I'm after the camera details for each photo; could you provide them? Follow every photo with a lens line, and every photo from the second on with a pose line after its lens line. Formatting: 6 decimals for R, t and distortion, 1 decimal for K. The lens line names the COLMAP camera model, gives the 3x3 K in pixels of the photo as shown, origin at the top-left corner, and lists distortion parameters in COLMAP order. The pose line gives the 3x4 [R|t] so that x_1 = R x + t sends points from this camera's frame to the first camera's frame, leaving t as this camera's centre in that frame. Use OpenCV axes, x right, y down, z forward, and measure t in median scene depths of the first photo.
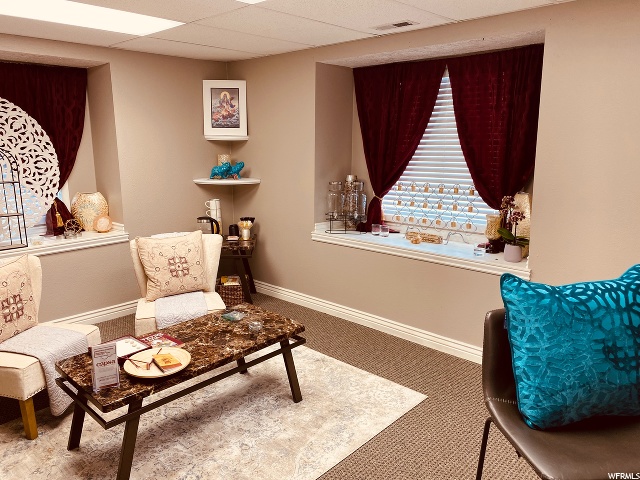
lens RADIAL K [[485.1, 0, 320.0], [0, 485.1, 240.0], [0, 0, 1]] dist [0.004827, -0.005551]
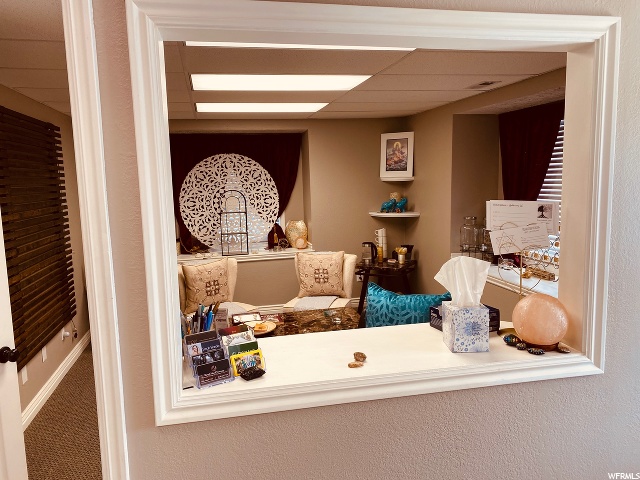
lens RADIAL K [[485.1, 0, 320.0], [0, 485.1, 240.0], [0, 0, 1]] dist [0.004827, -0.005551]
pose [[0.818109, 0.051862, -0.572719, 0.394233], [-0.086926, 0.995634, -0.034013, 0.000874], [0.568455, 0.077610, 0.819046, -0.108590]]
